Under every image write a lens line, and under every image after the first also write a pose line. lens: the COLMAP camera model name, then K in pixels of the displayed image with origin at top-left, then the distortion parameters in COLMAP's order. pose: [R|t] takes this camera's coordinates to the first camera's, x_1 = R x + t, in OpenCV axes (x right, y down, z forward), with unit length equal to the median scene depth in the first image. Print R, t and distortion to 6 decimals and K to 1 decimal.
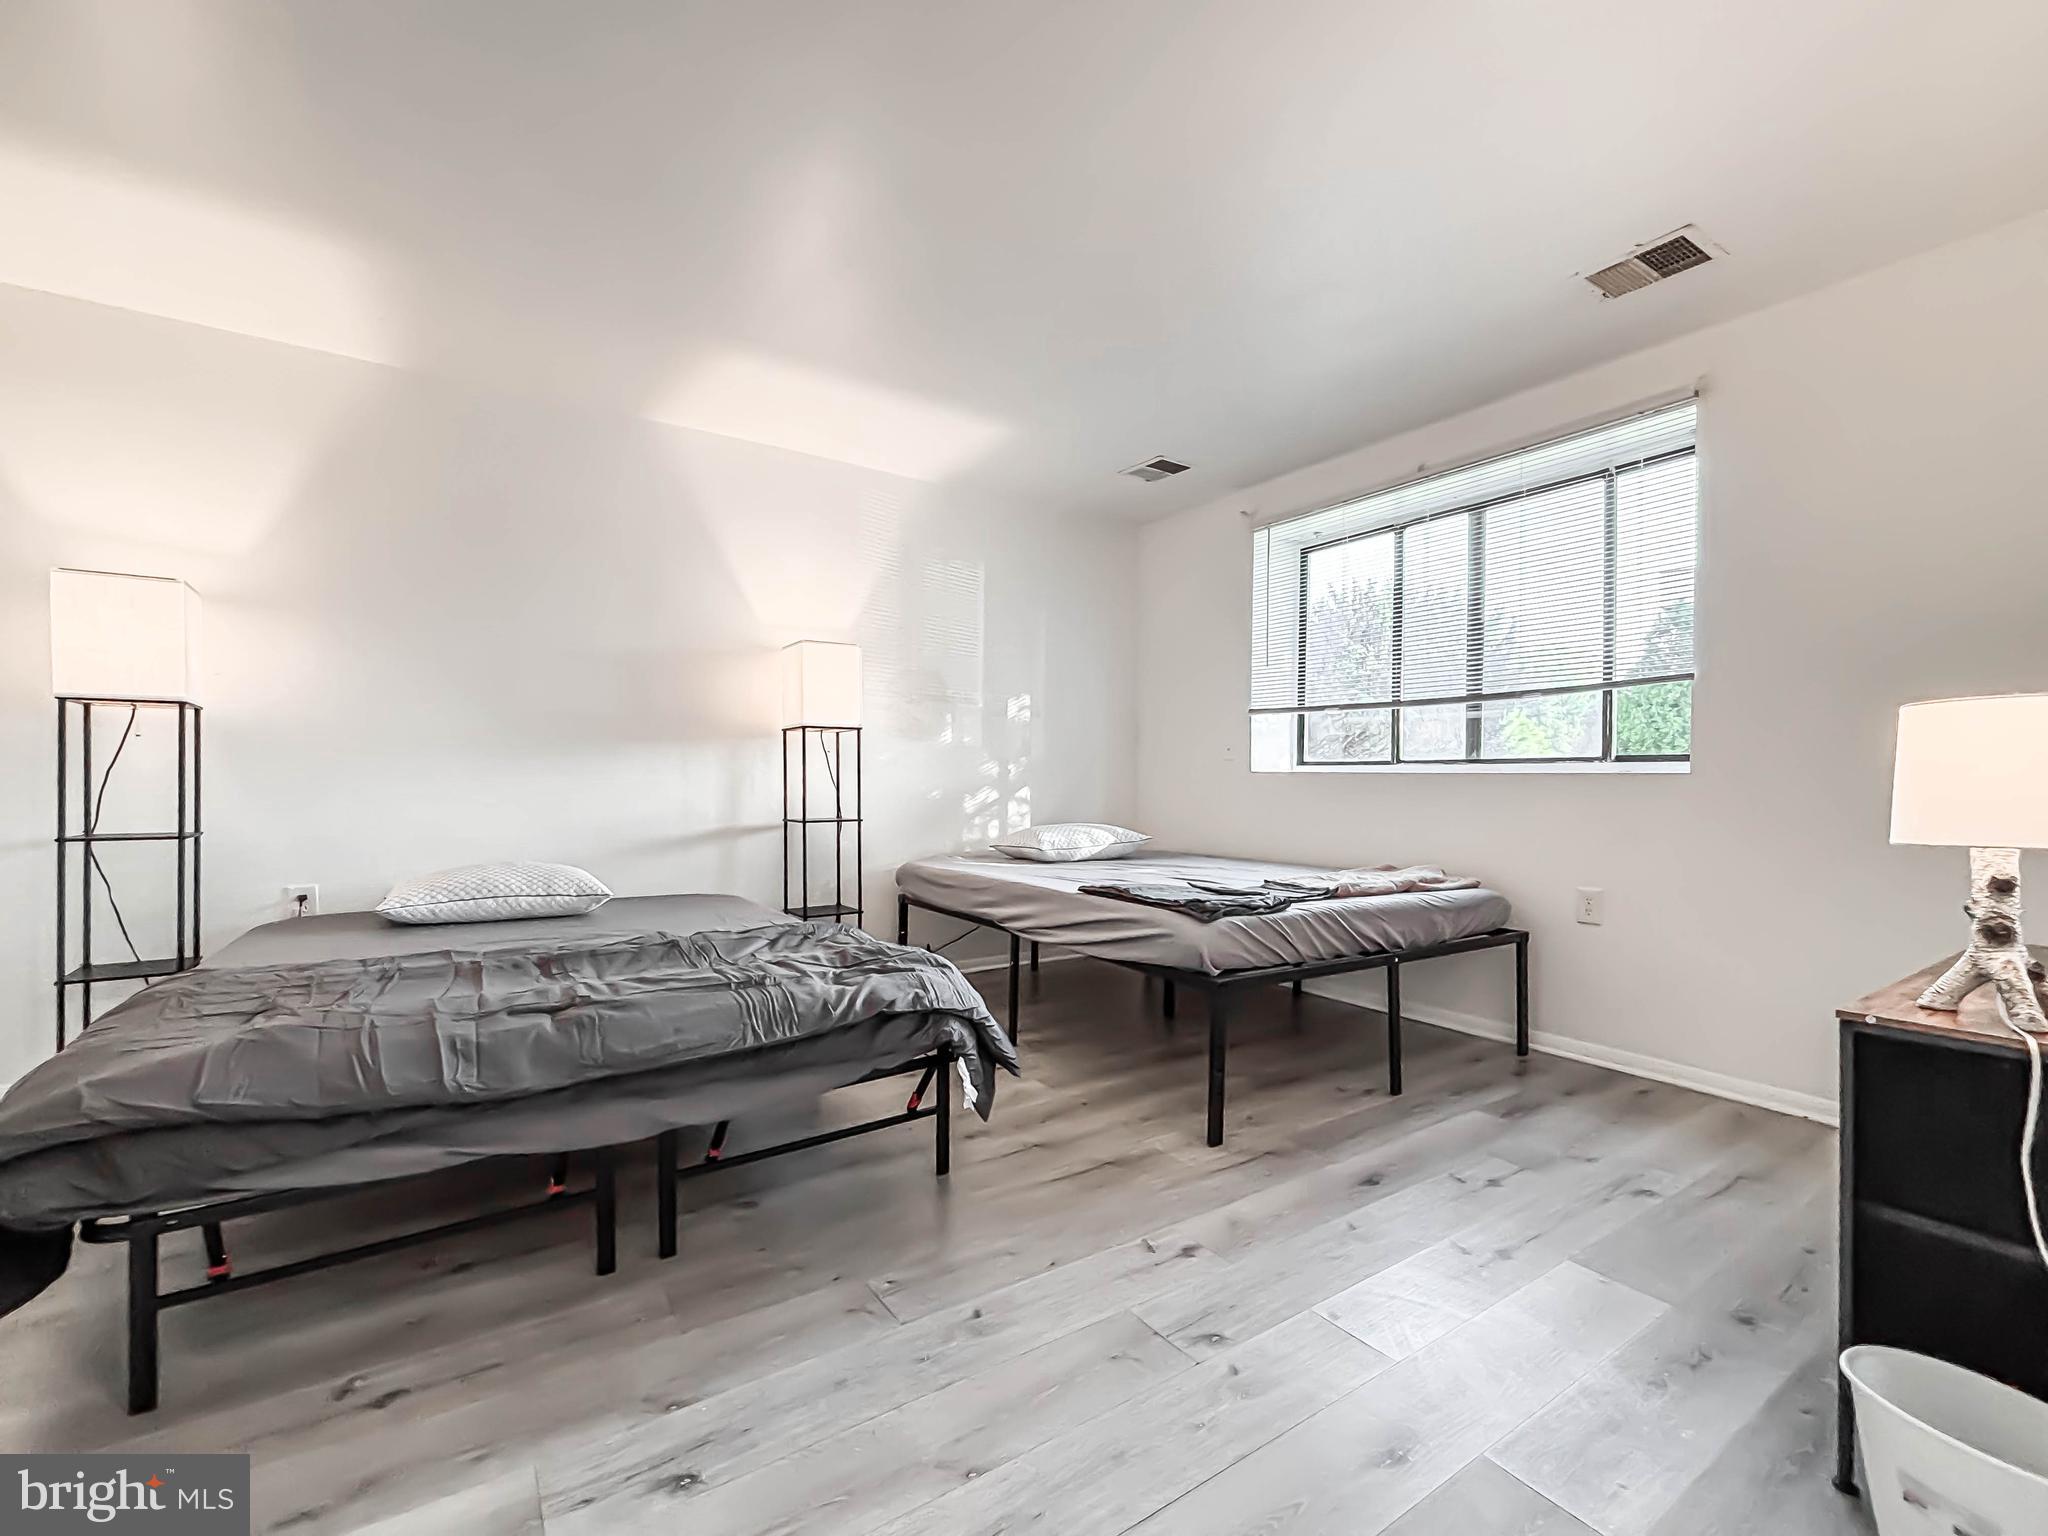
lens RADIAL K [[856.5, 0, 1032.1], [0, 856.5, 784.1], [0, 0, 1]] dist [-0.003781, 0.001522]
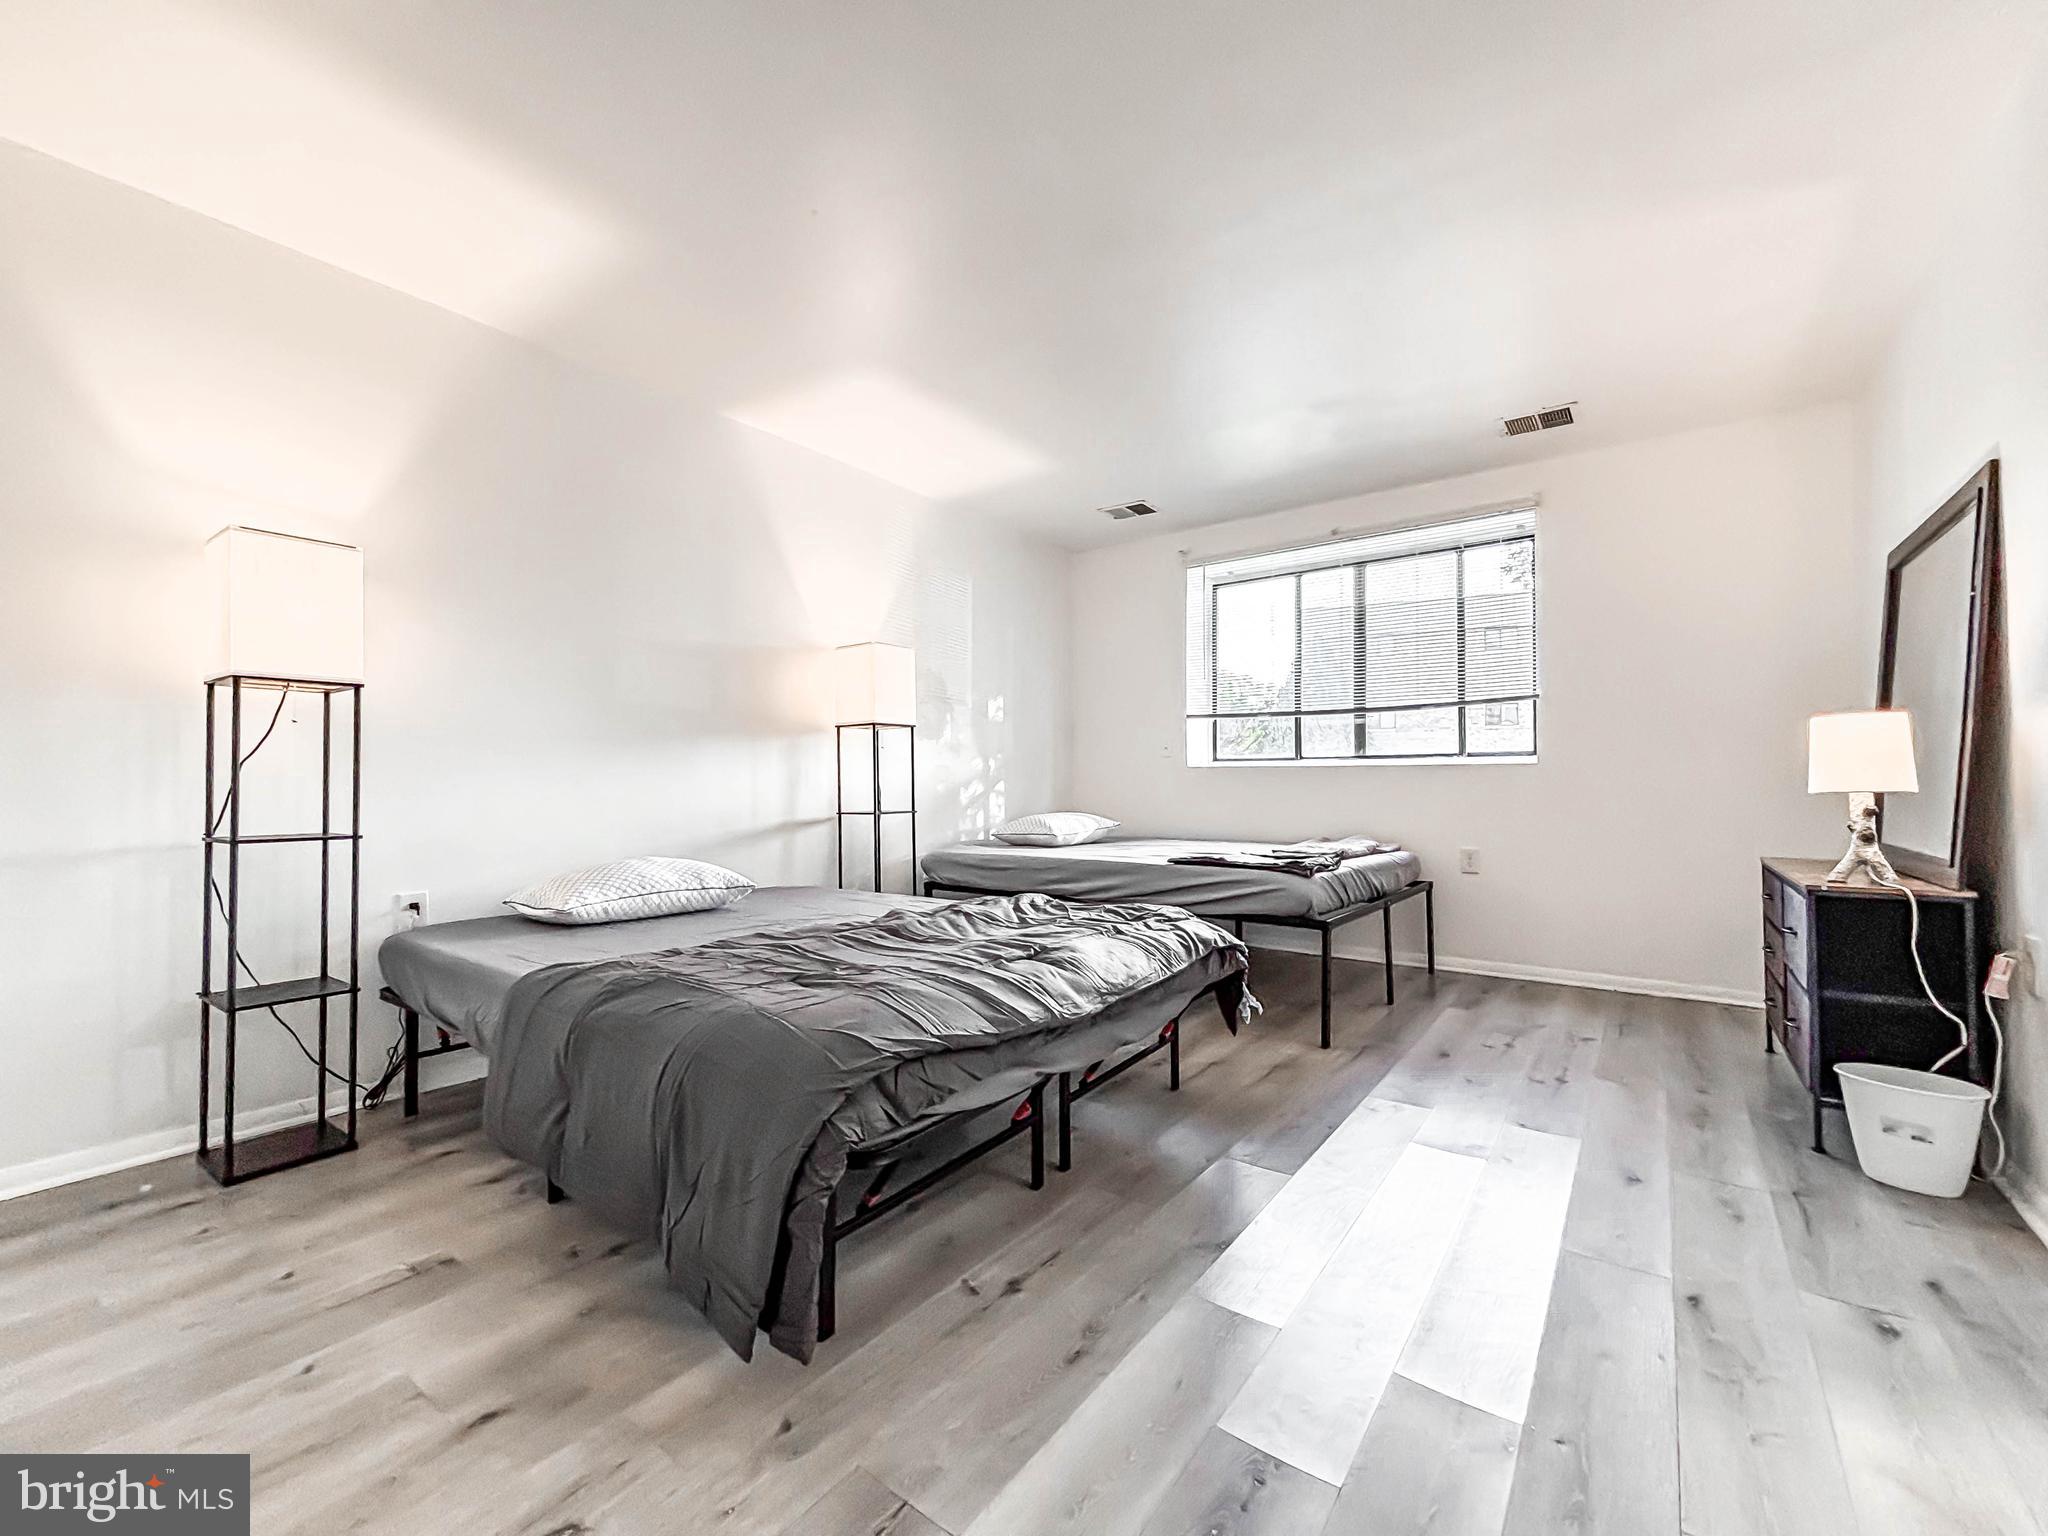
lens RADIAL K [[856.5, 0, 1018.1], [0, 856.5, 767.7], [0, 0, 1]] dist [-0.003781, 0.001522]
pose [[0.939274, -0.003712, 0.343147, -0.457105], [0.012182, 0.999672, -0.022530, 0.013236], [-0.342951, 0.025342, 0.939012, -0.049350]]
